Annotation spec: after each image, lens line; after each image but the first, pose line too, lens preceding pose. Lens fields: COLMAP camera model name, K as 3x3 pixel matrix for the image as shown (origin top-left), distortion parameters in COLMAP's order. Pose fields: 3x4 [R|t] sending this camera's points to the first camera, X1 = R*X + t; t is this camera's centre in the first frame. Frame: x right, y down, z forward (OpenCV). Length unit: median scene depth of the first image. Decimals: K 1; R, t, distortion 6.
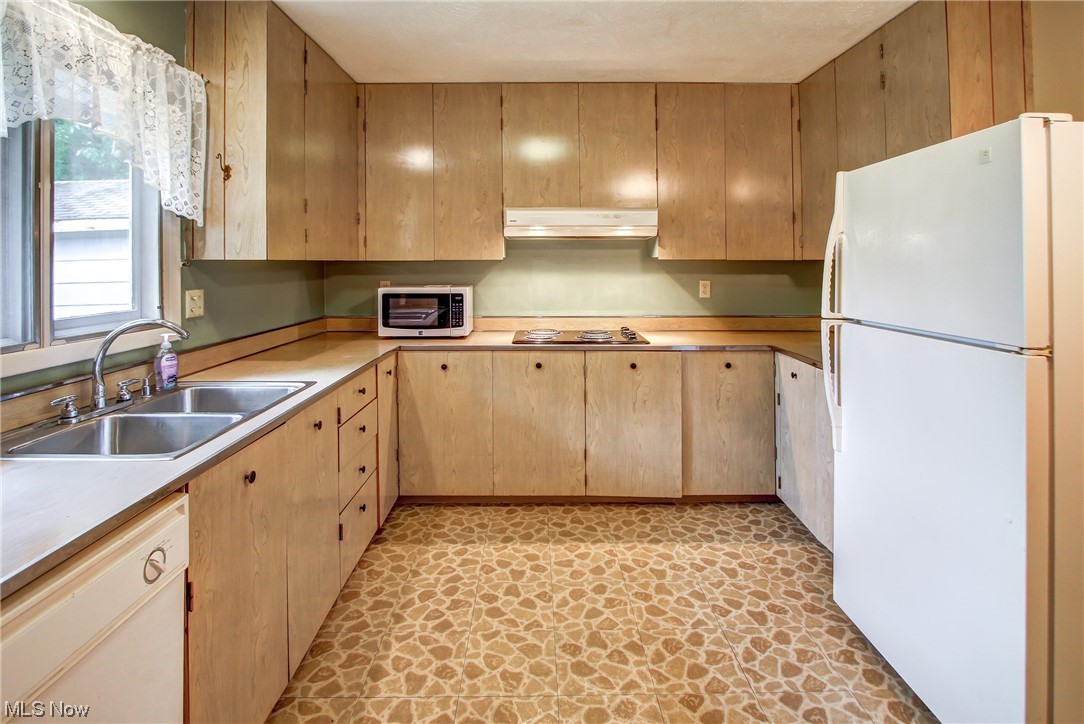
lens RADIAL K [[532.2, 0, 542.1], [0, 532.2, 253.0], [0, 0, 1]] dist [-0.023186, 0.000016]
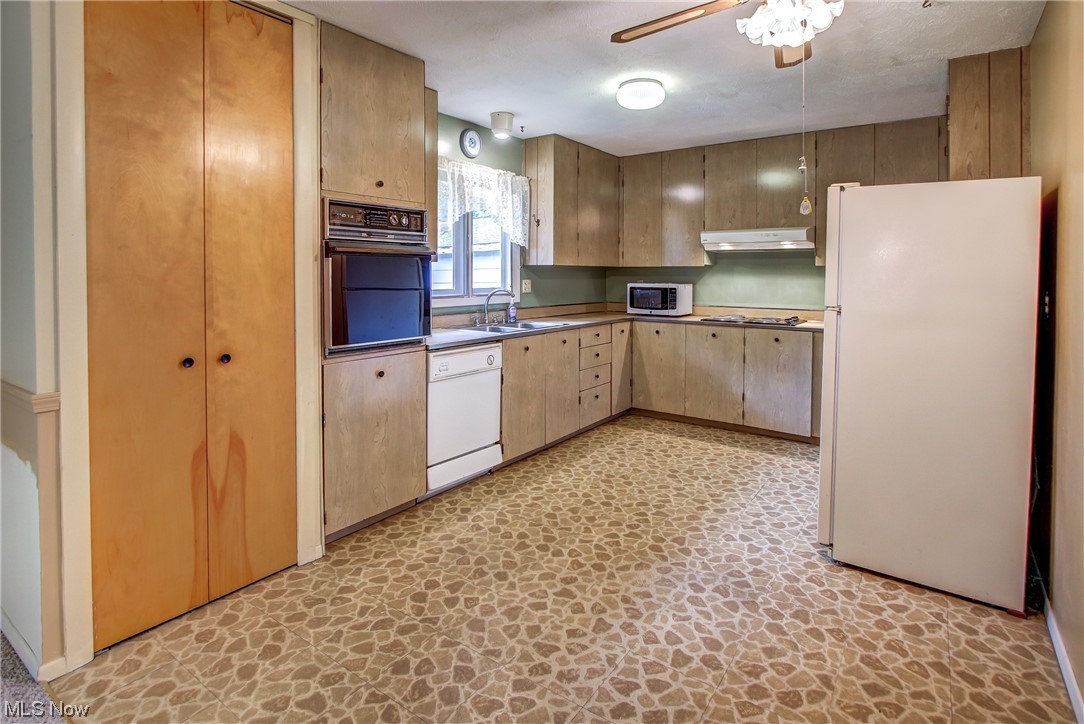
lens RADIAL K [[530.3, 0, 570.5], [0, 530.3, 264.9], [0, 0, 1]] dist [-0.016059, 0.000848]
pose [[0.819486, -0.002287, -0.573094, 0.523686], [0.002770, 0.999996, -0.000029, 0.009445], [0.573092, -0.001563, 0.819489, -0.473487]]
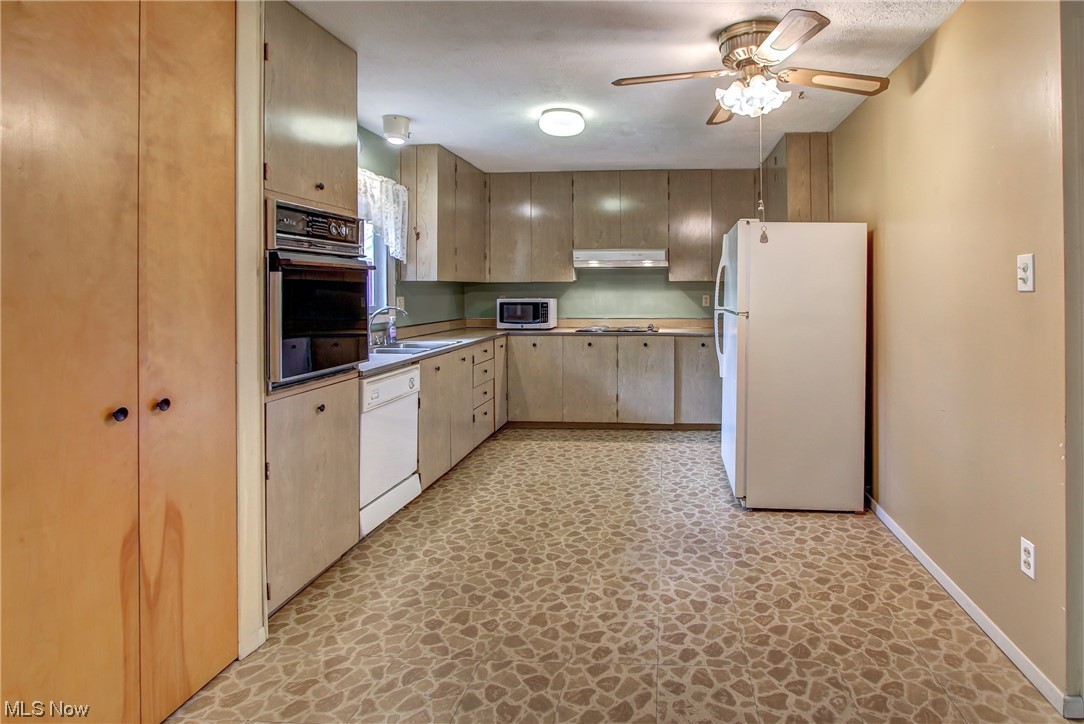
lens RADIAL K [[530.0, 0, 626.8], [0, 530.0, 265.3], [0, 0, 1]] dist [-0.016568, 0.001193]
pose [[0.996702, -0.005193, -0.080987, 0.244960], [0.003001, 0.999627, -0.027163, 0.008341], [0.081097, 0.026830, 0.996345, -0.657077]]
